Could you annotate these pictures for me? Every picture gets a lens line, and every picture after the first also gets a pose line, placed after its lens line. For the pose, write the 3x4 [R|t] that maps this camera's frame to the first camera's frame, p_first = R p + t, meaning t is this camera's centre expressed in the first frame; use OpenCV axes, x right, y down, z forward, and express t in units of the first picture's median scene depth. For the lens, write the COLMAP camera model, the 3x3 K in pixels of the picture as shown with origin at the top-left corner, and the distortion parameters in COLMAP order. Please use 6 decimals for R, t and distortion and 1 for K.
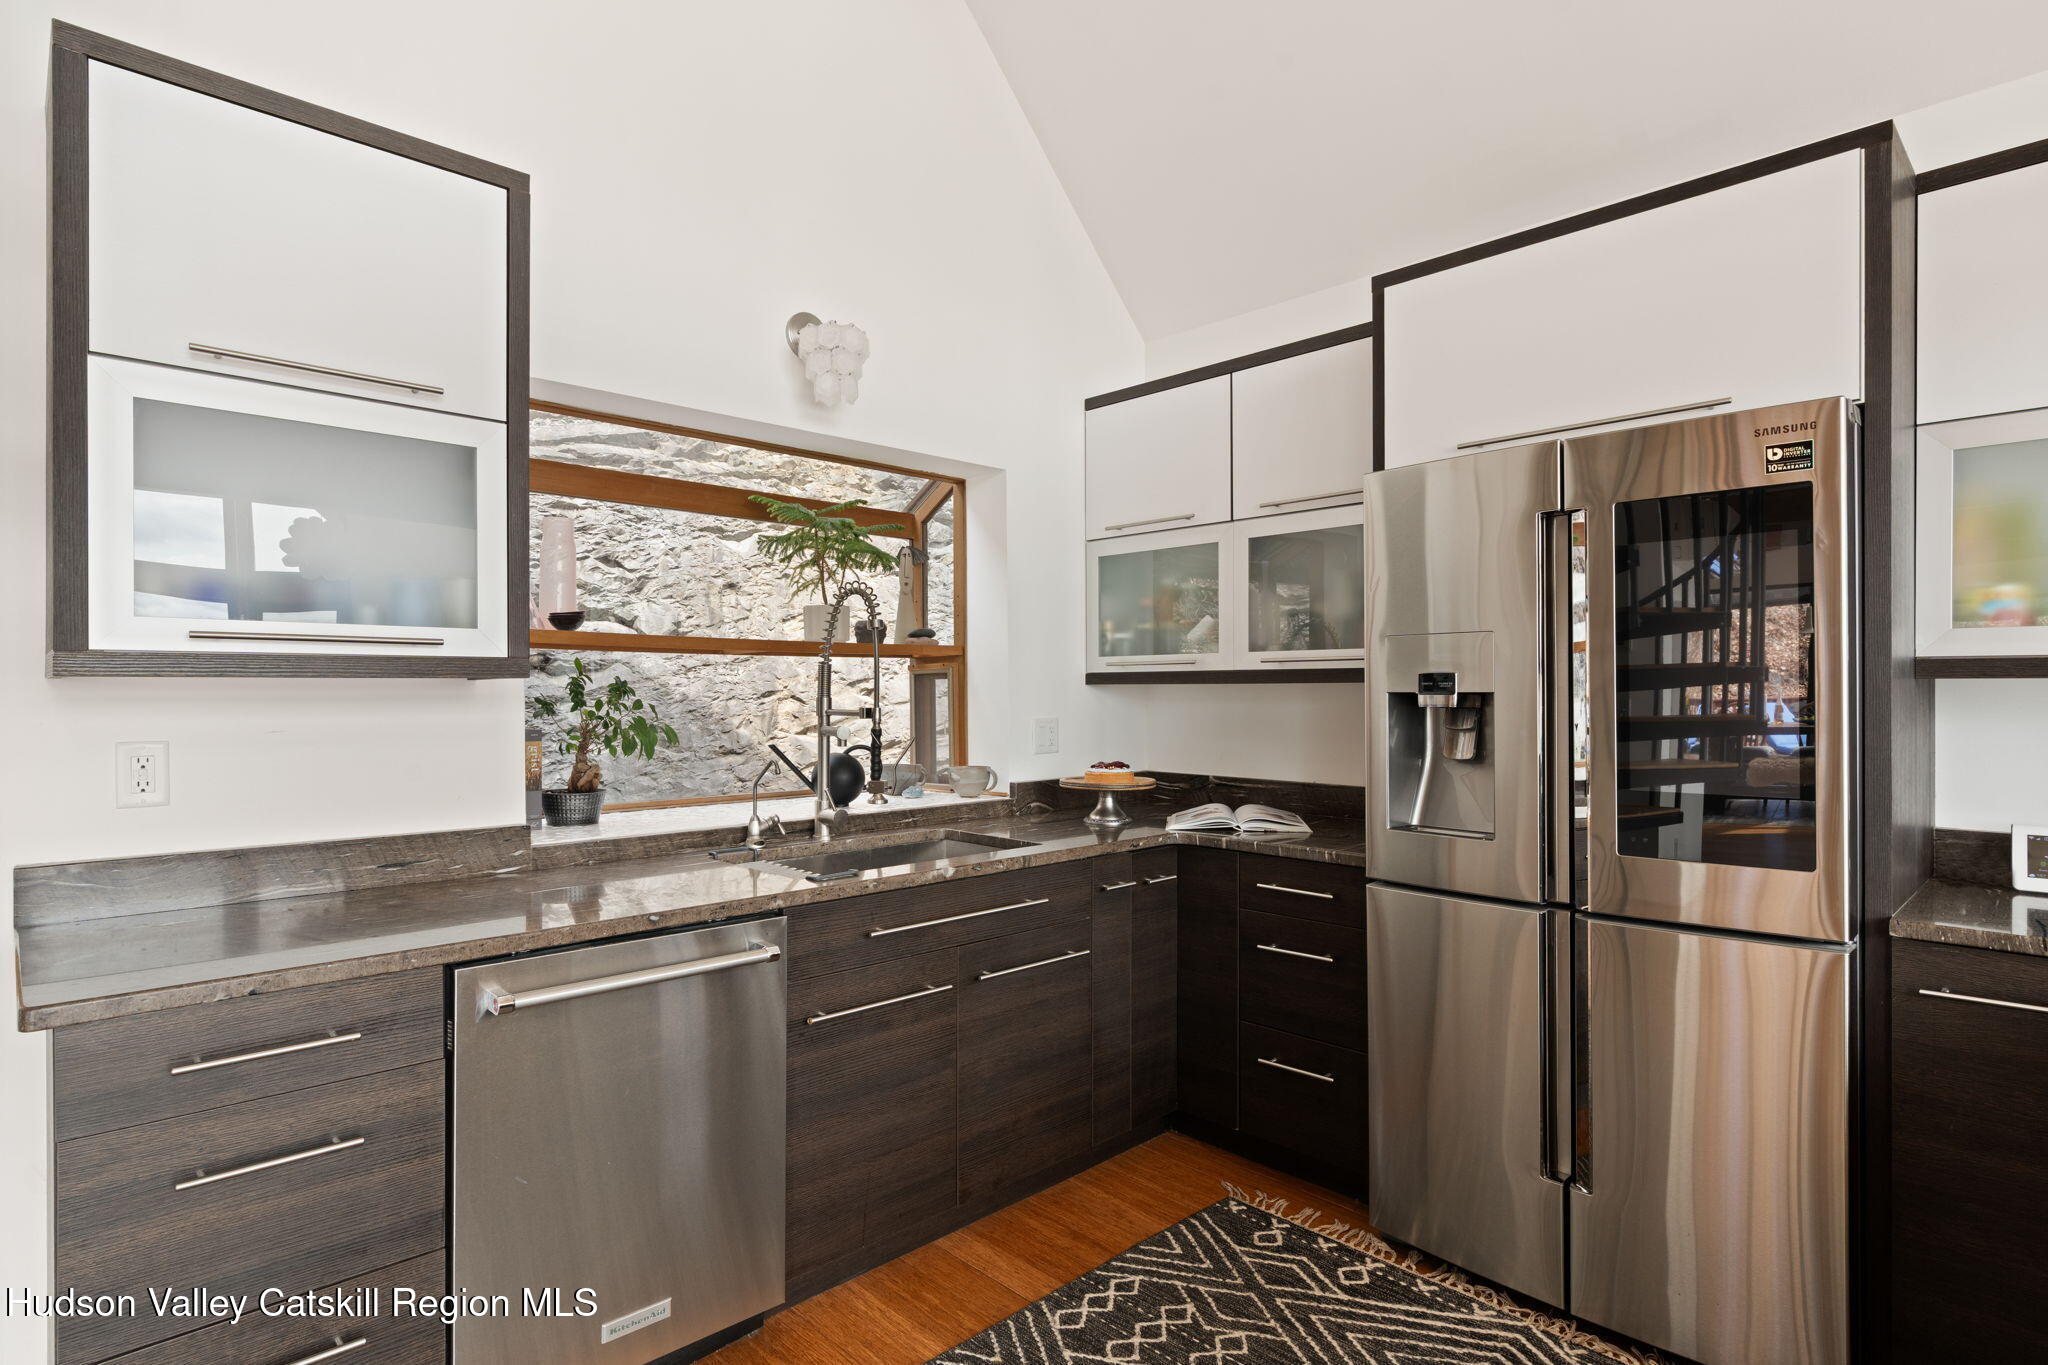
lens RADIAL K [[1050.7, 0, 1027.7], [0, 1050.7, 691.2], [0, 0, 1]] dist [-0.003095, 0.001048]
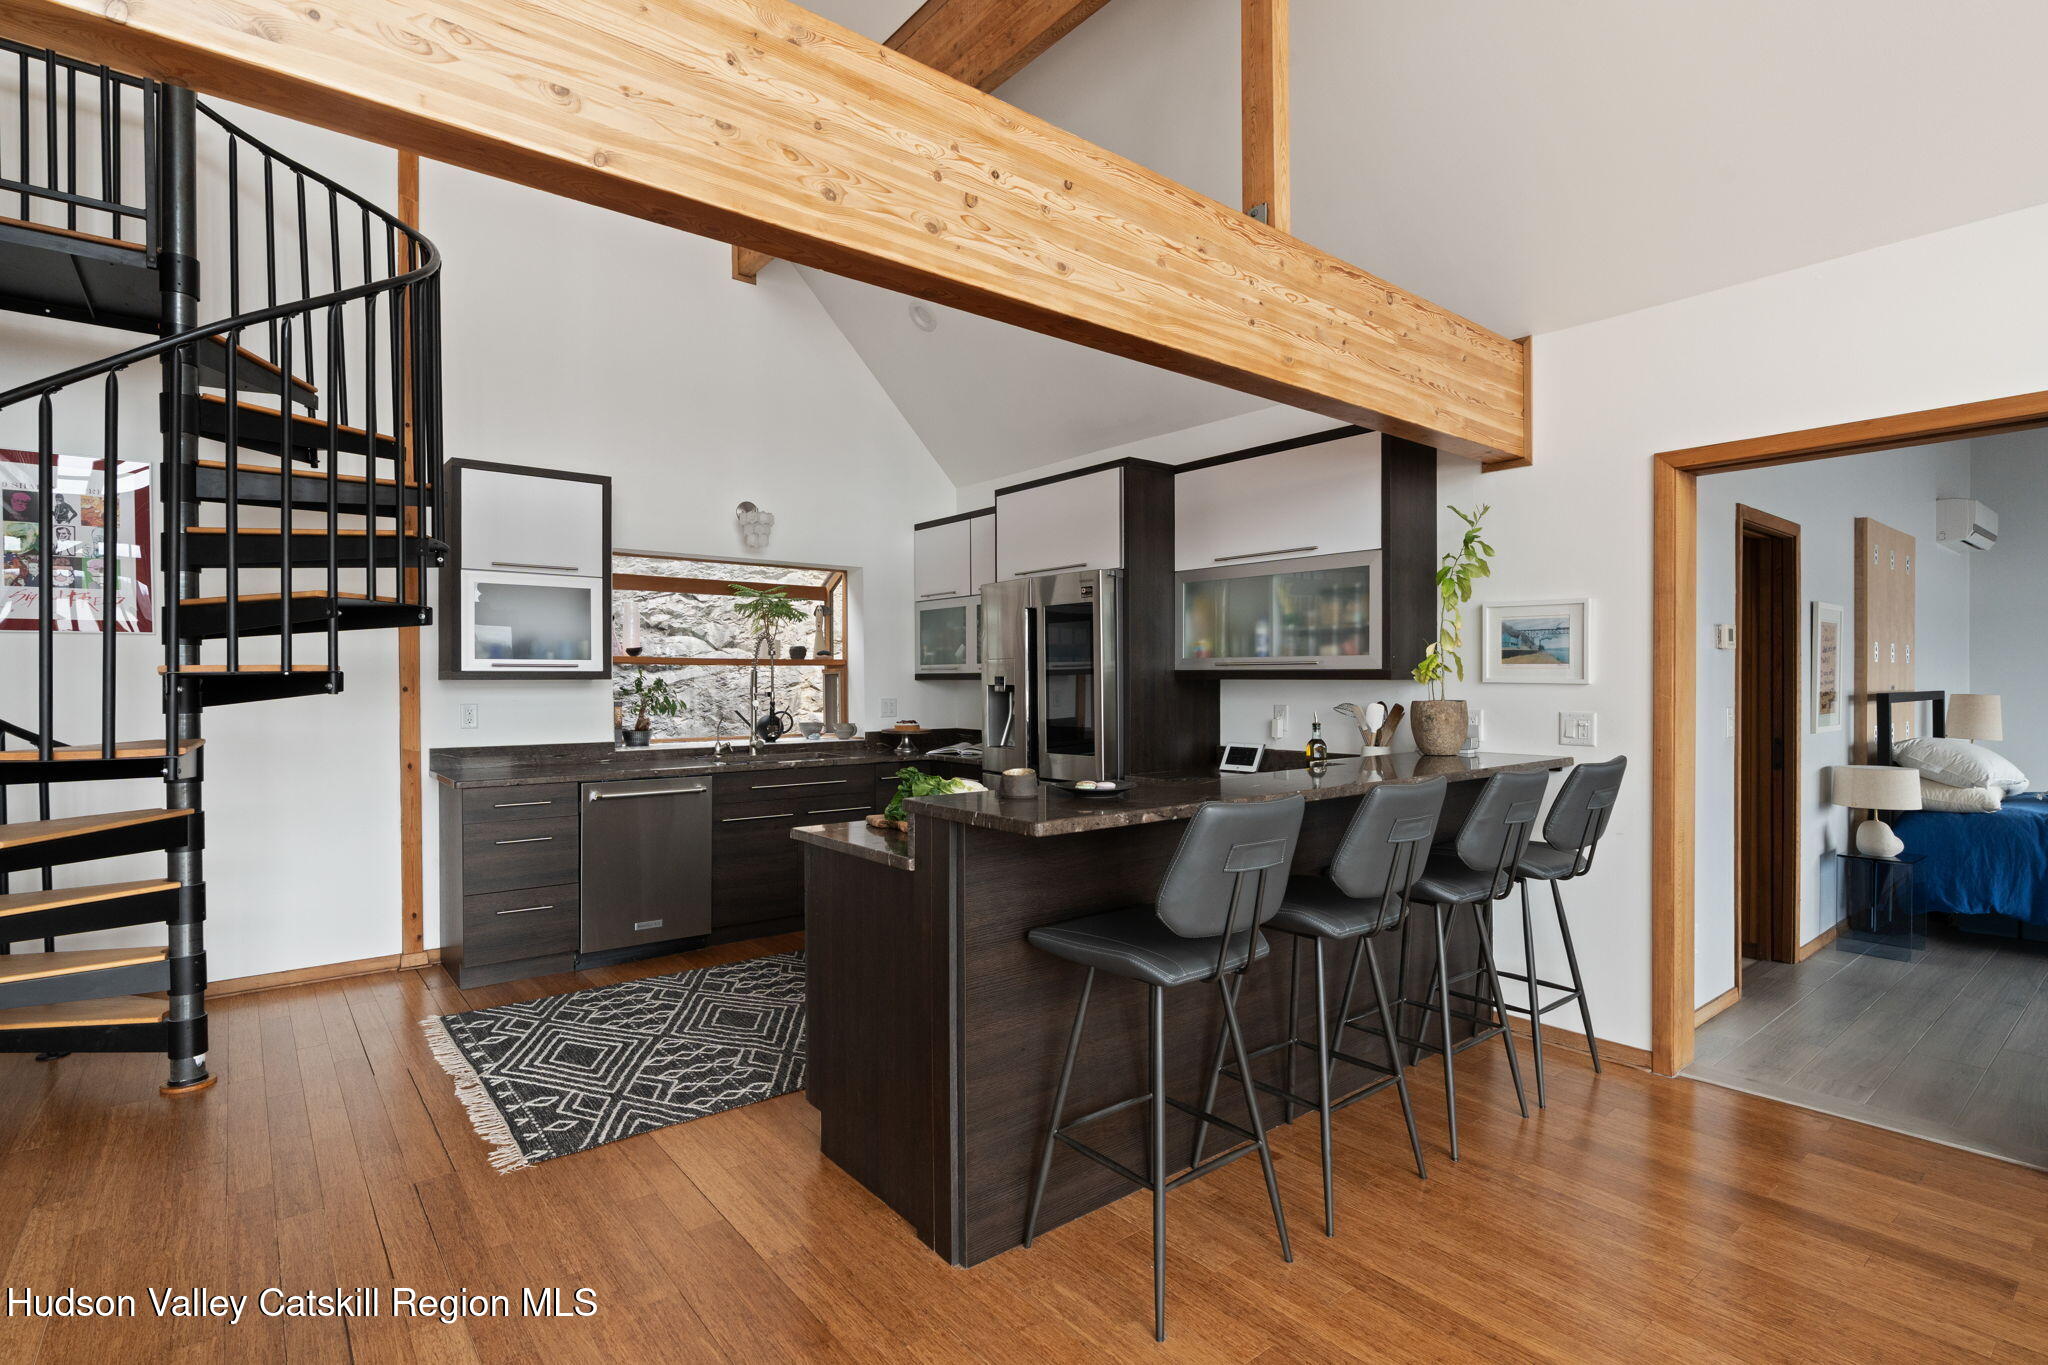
lens RADIAL K [[972.3, 0, 1020.7], [0, 972.3, 680.8], [0, 0, 1]] dist [-0.002032, -0.000285]
pose [[0.996057, -0.000653, -0.088717, 0.508159], [0.000726, 0.999999, 0.000794, -0.008029], [0.088716, -0.000855, 0.996057, -0.882015]]
